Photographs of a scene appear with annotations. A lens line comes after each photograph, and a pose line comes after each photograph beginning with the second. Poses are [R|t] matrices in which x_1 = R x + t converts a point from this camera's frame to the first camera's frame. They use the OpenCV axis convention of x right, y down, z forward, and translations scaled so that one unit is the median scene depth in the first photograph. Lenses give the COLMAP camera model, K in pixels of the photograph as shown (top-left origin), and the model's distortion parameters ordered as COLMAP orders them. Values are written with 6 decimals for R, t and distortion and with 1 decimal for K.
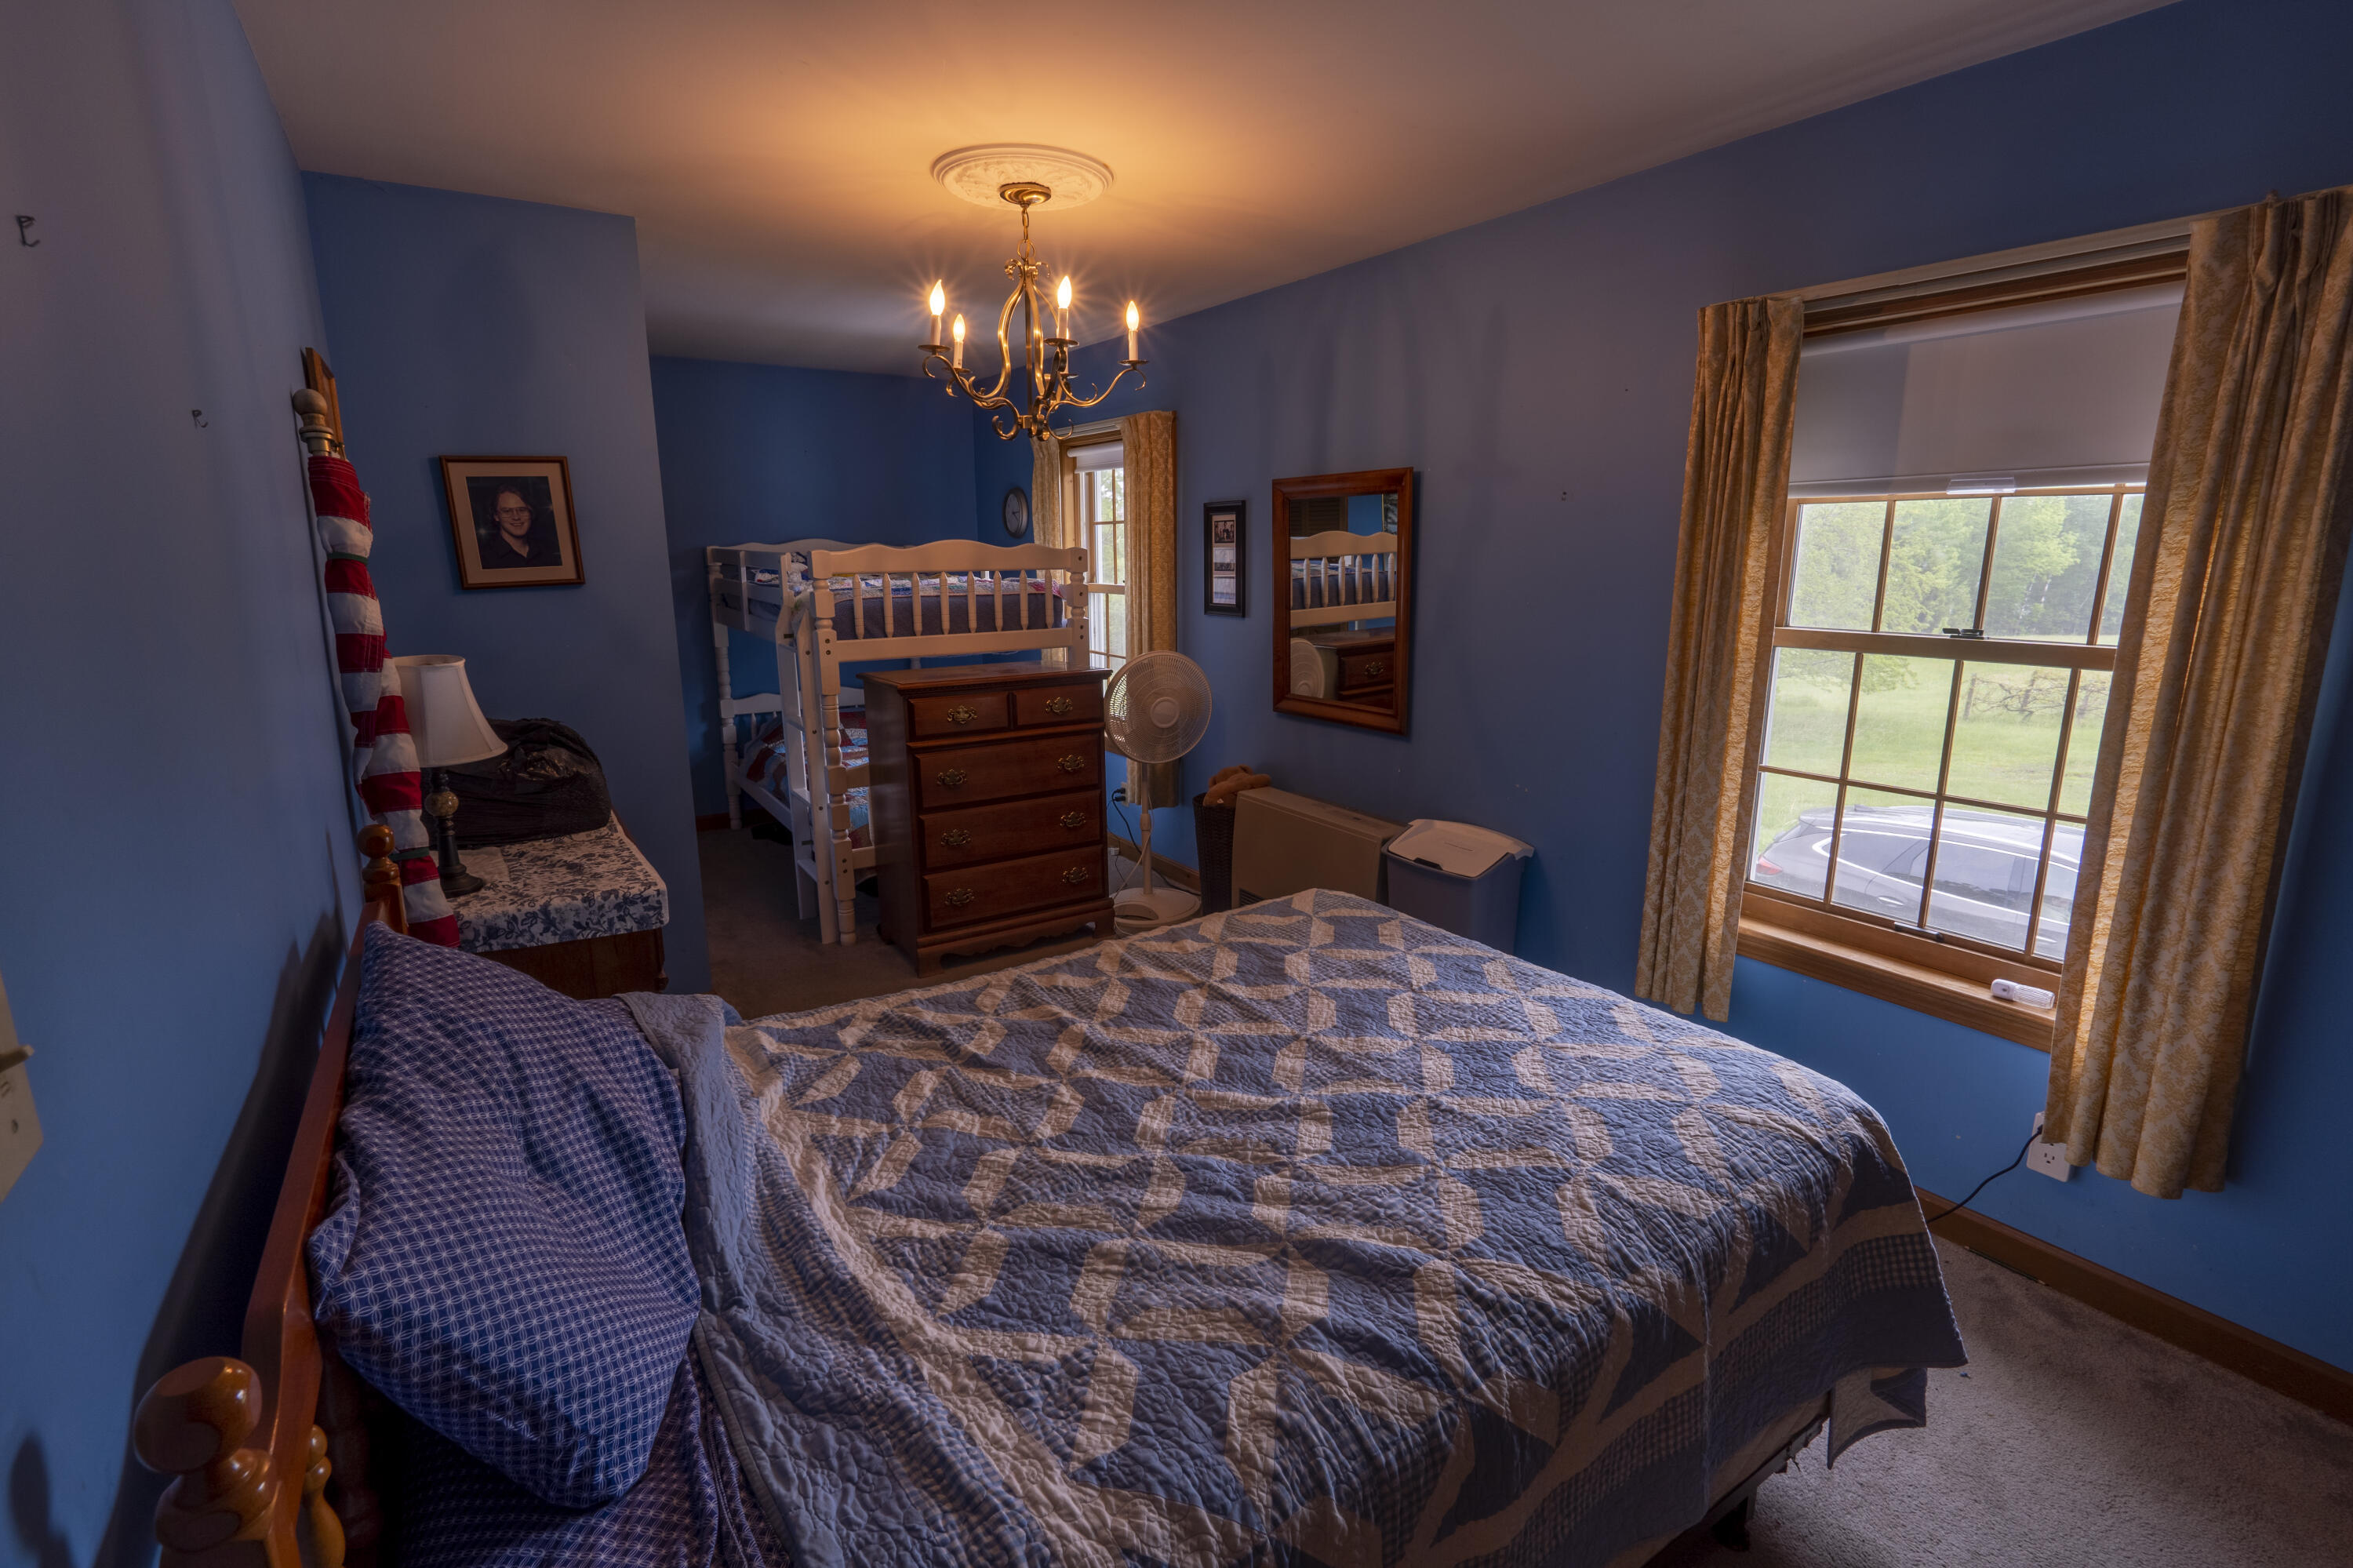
lens RADIAL K [[1075.6, 0, 1176.5], [0, 1075.6, 784.0], [0, 0, 1]] dist [-0.004861, 0.000634]
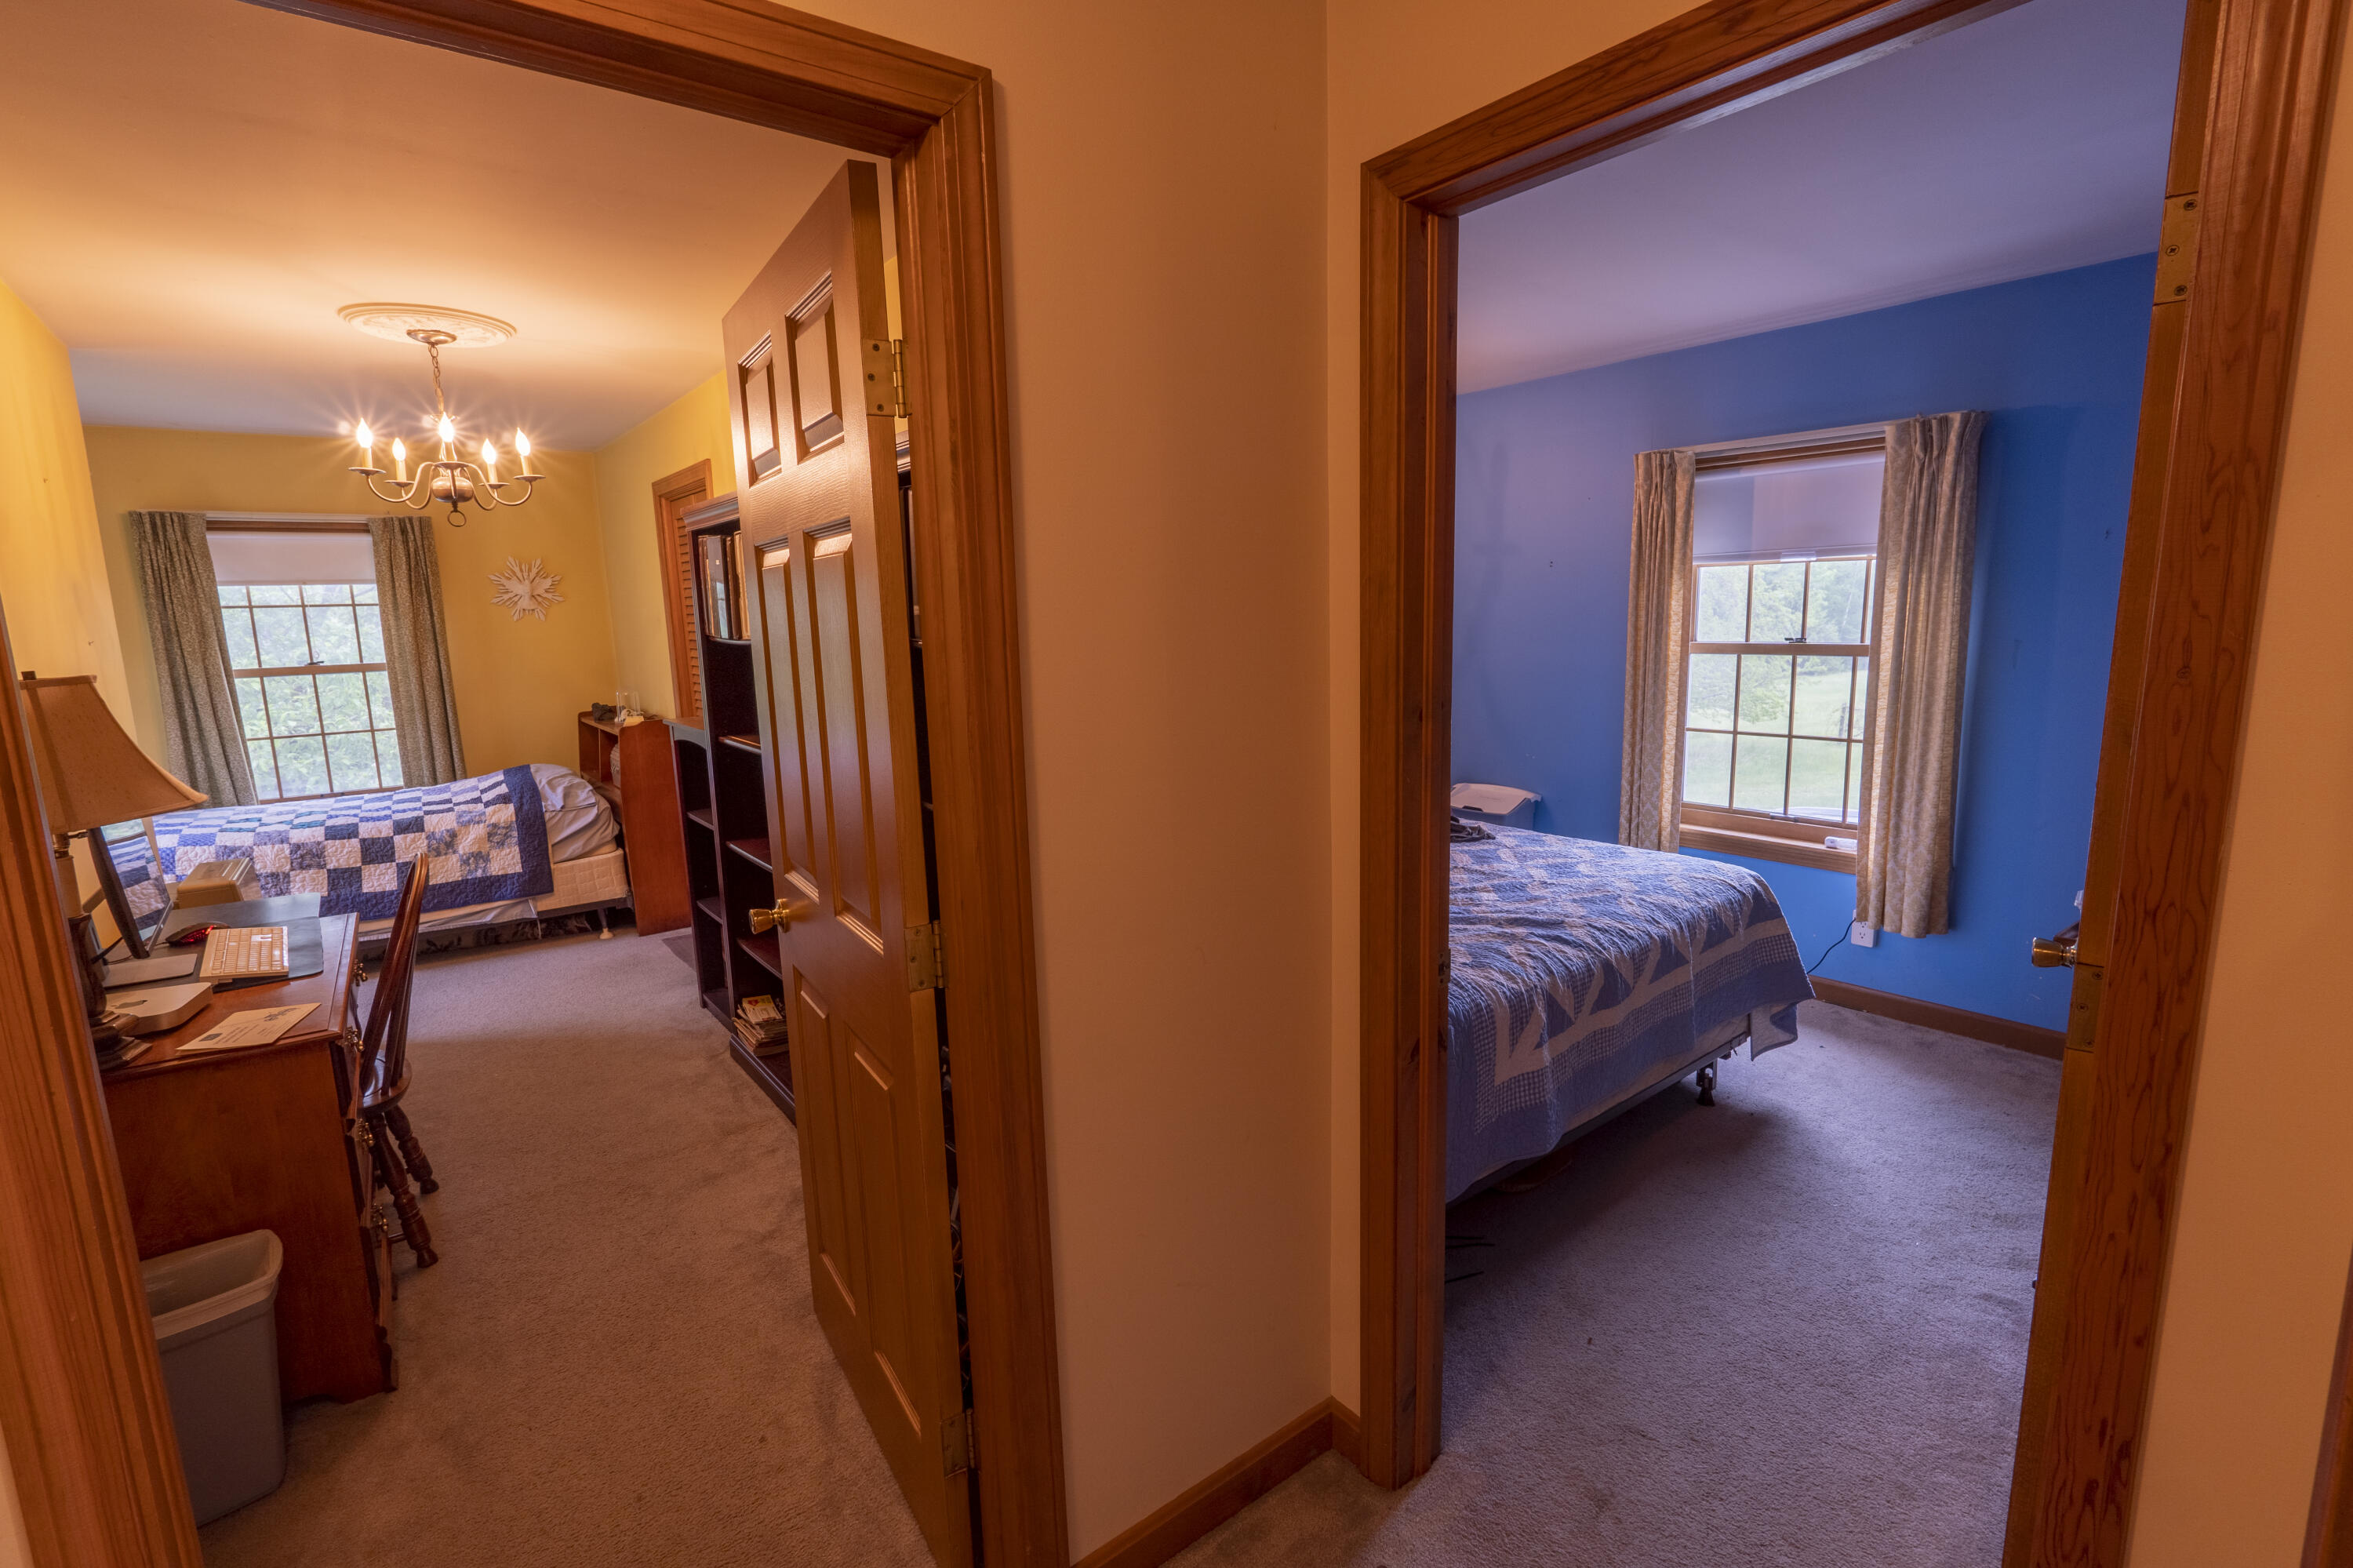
lens RADIAL K [[1075.6, 0, 1176.5], [0, 1075.6, 784.0], [0, 0, 1]] dist [-0.004861, 0.000634]
pose [[0.996389, -0.036644, 0.076589, -0.437825], [0.040652, 0.997848, -0.051441, 0.151769], [-0.074539, 0.054369, 0.995735, -0.692989]]
